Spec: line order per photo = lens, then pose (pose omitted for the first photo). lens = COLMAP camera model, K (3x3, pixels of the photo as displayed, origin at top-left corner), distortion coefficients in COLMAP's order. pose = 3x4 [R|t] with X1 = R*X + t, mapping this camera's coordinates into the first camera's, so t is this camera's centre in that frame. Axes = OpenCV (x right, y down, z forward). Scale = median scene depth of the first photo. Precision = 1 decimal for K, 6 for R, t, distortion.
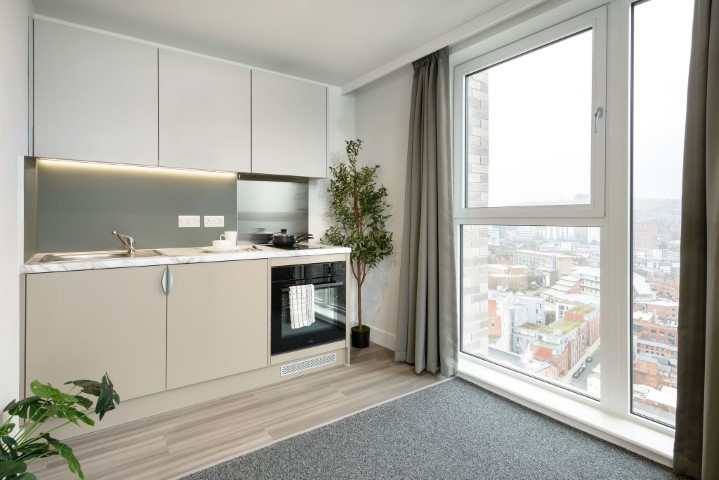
lens RADIAL K [[375.6, 0, 349.1], [0, 375.6, 223.0], [0, 0, 1]] dist [0.023866, -0.004810]
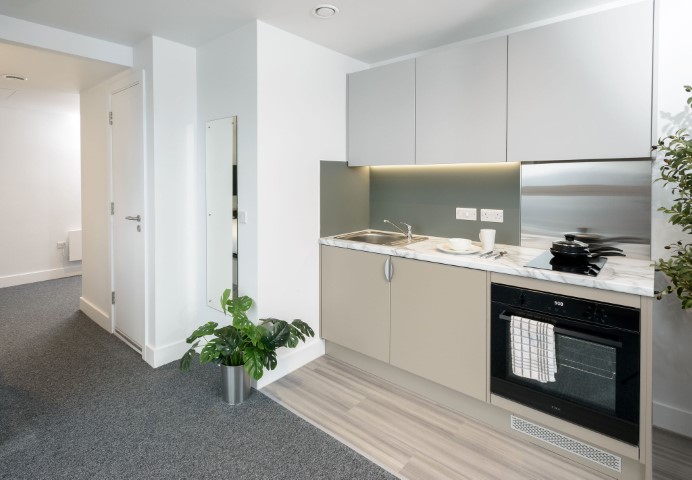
lens RADIAL K [[361.7, 0, 324.5], [0, 361.7, 192.2], [0, 0, 1]] dist [0.018683, -0.002063]
pose [[0.246699, 0.027798, -0.968693, 0.502424], [-0.014254, 0.999584, 0.025055, -0.099306], [0.968987, 0.007627, 0.246992, 0.518955]]
